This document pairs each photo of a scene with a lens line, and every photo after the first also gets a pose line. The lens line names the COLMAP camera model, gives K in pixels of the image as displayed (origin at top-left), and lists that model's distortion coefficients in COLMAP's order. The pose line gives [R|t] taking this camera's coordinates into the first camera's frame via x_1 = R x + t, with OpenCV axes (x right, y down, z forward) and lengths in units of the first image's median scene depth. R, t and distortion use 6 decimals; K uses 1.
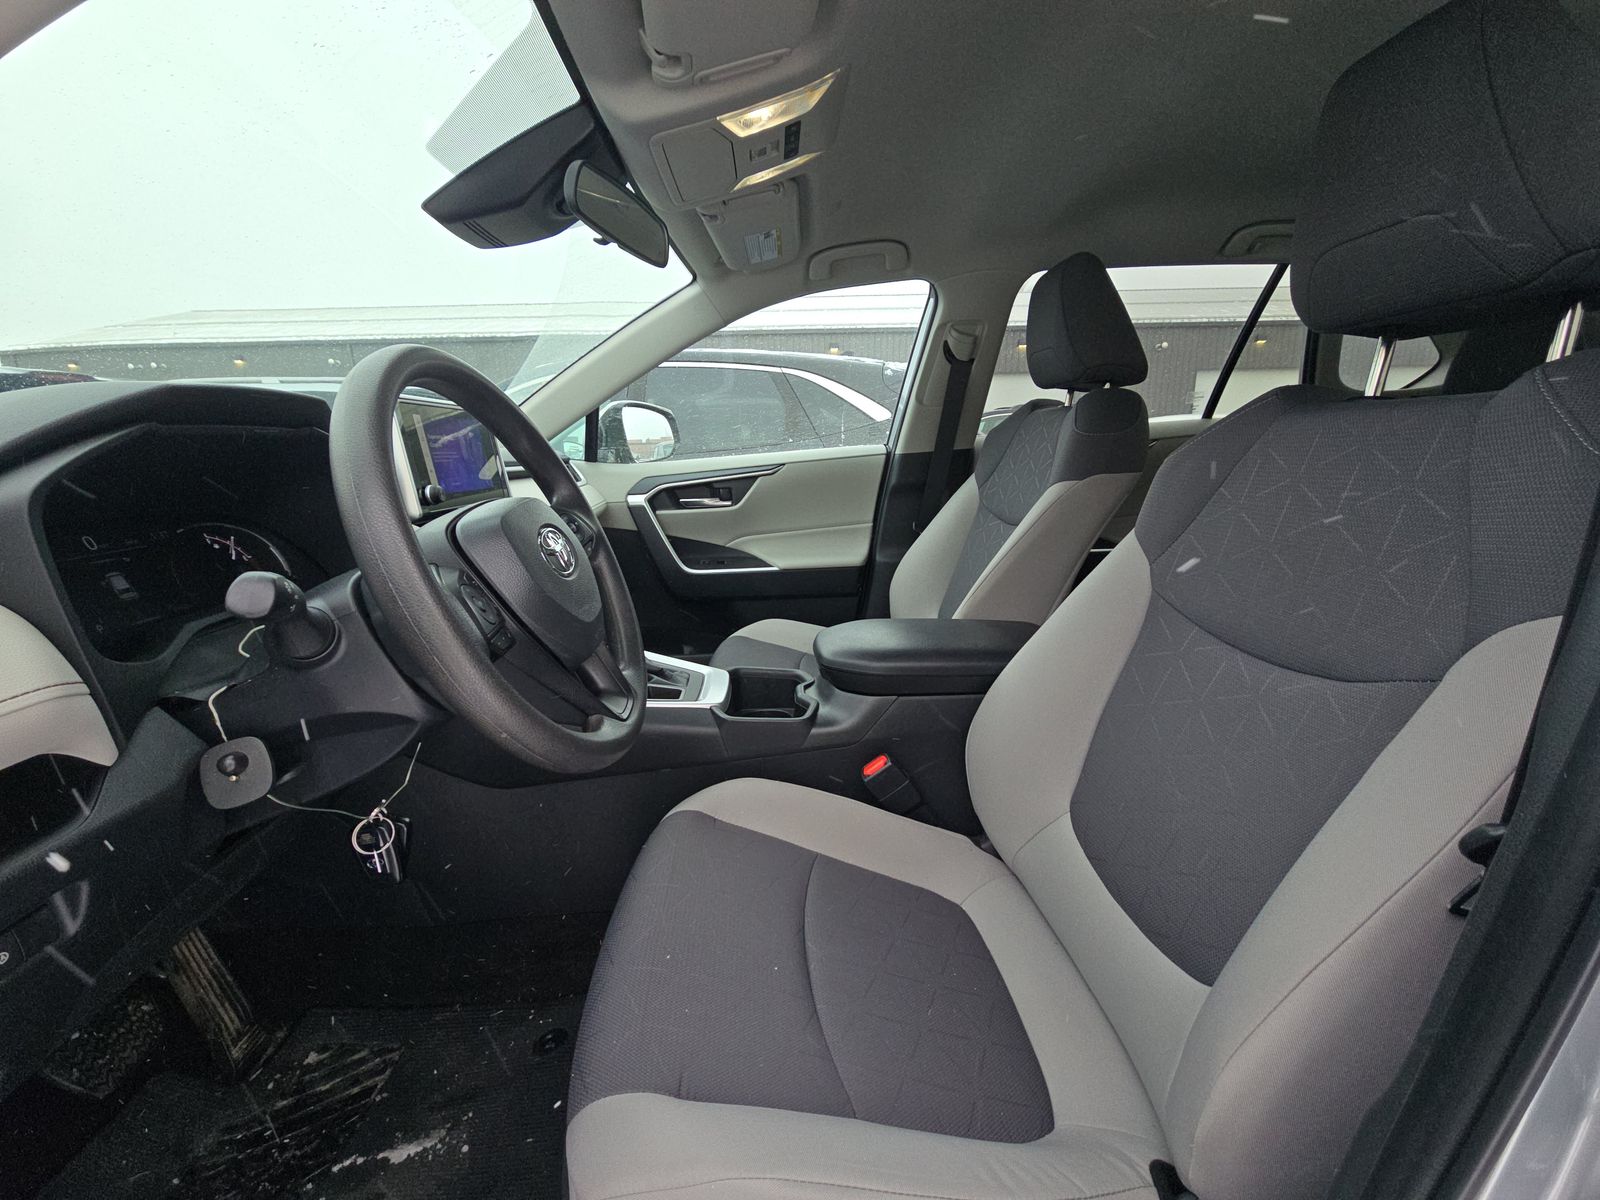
lens RADIAL K [[632.1, 0, 806.7], [0, 632.1, 594.0], [0, 0, 1]] dist [0.065749, -0.032971]
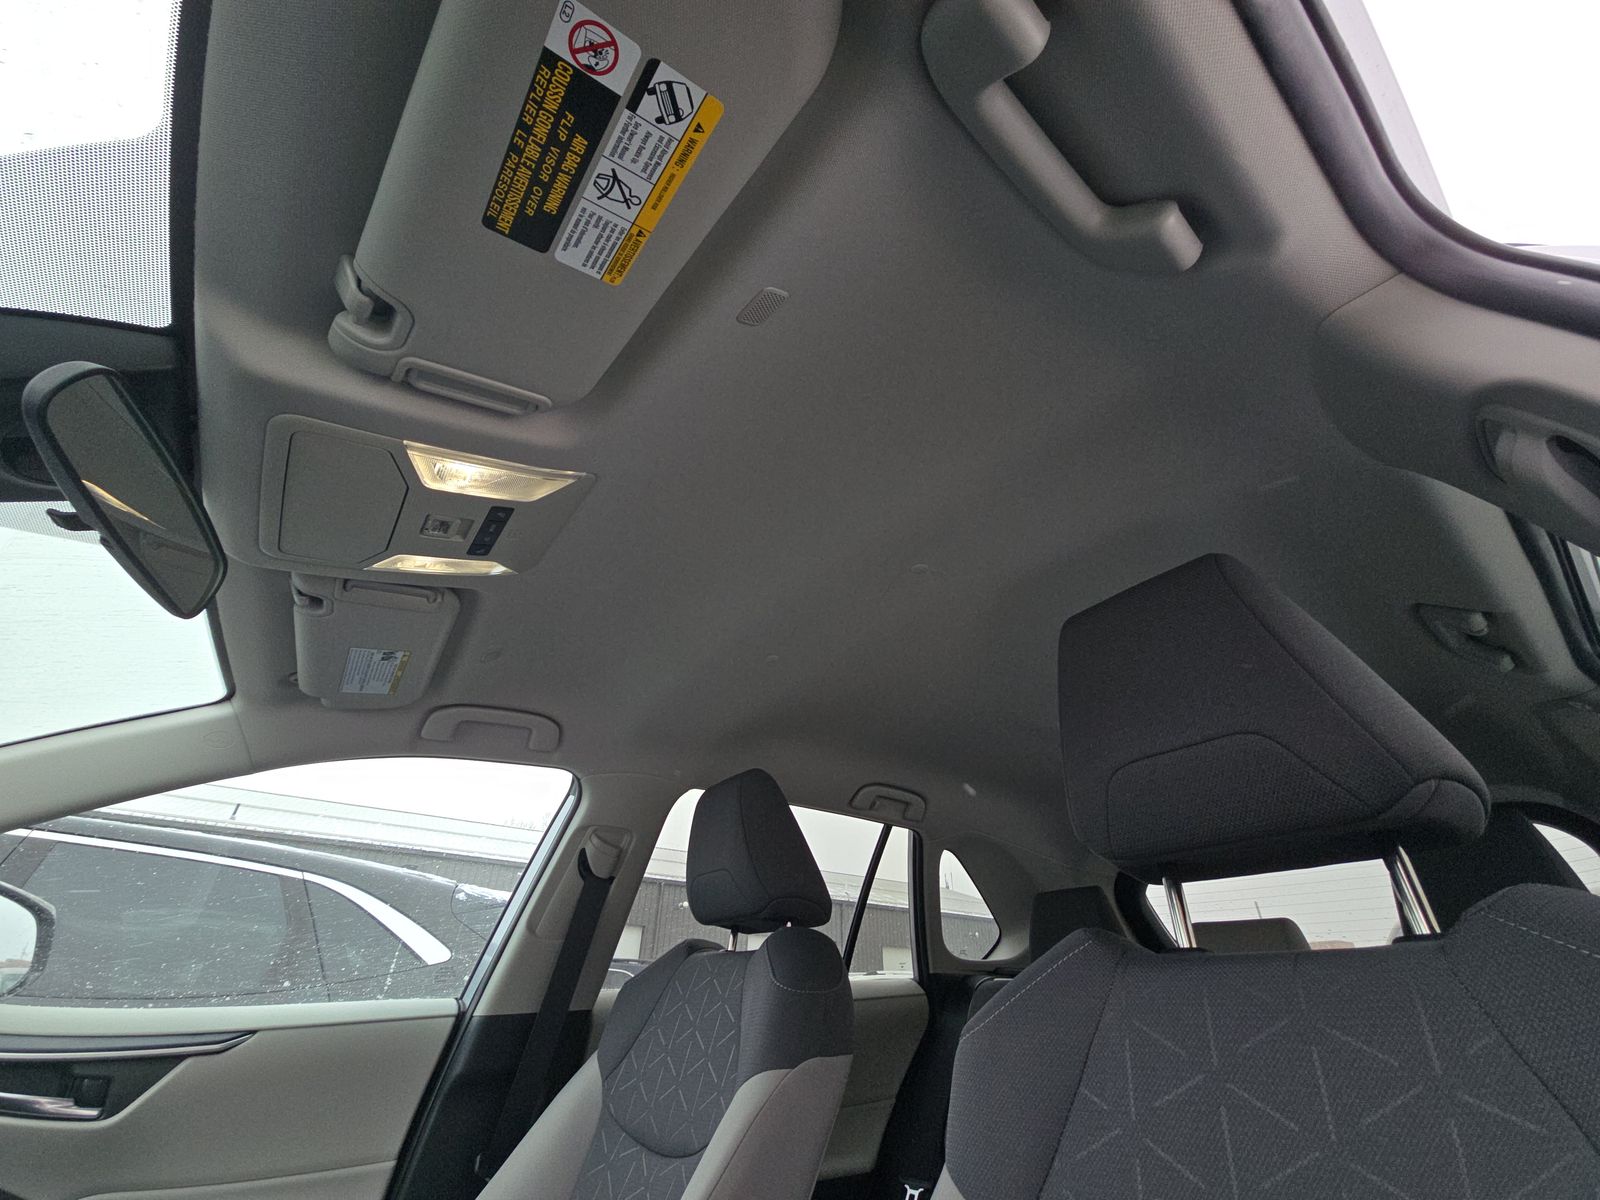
lens RADIAL K [[648.3, 0, 807.4], [0, 648.3, 585.0], [0, 0, 1]] dist [0.001591, -0.003764]
pose [[0.829560, 0.323637, 0.455071, -0.019772], [0.107266, 0.707401, -0.698626, -0.040616], [-0.548019, 0.628365, 0.552117, 0.207367]]
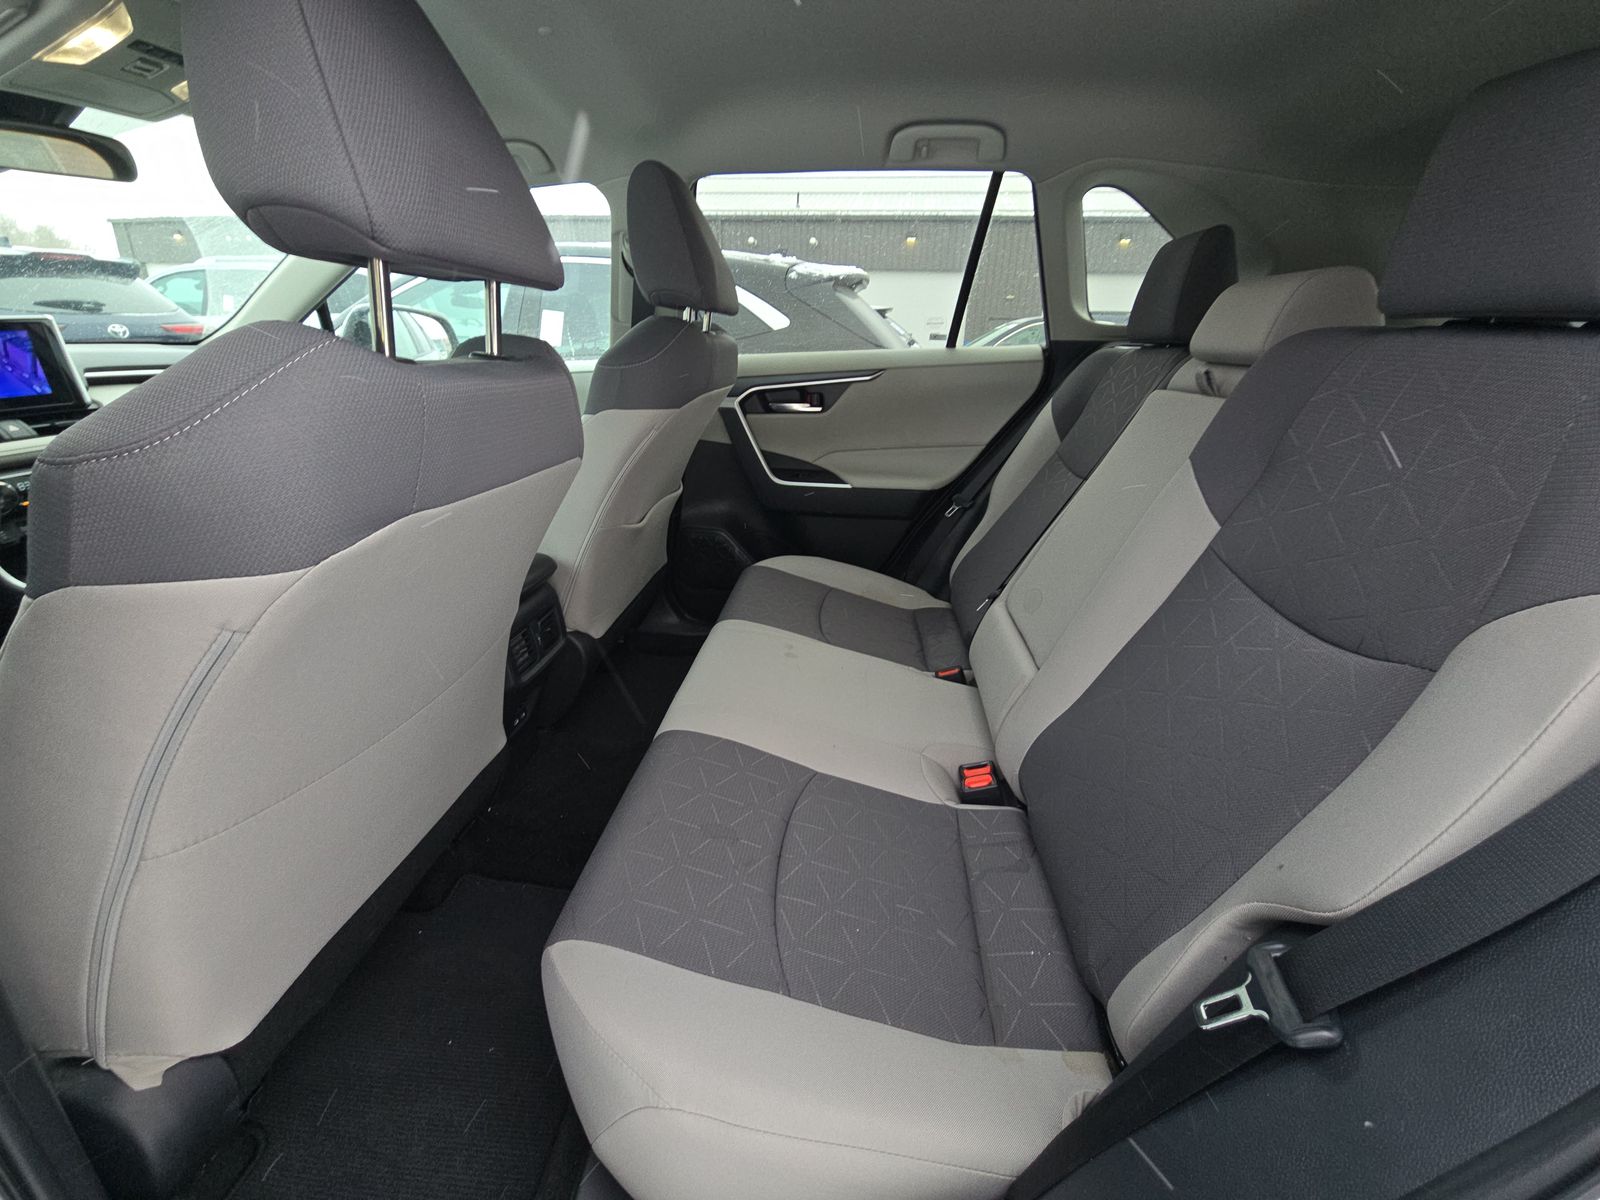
lens RADIAL K [[662.7, 0, 800.2], [0, 662.7, 628.6], [0, 0, 1]] dist [-0.027665, 0.000651]
pose [[0.987159, 0.094692, -0.128647, 0.578931], [-0.070904, 0.981416, 0.178312, -0.039367], [0.143141, -0.166900, 0.975528, 0.013995]]
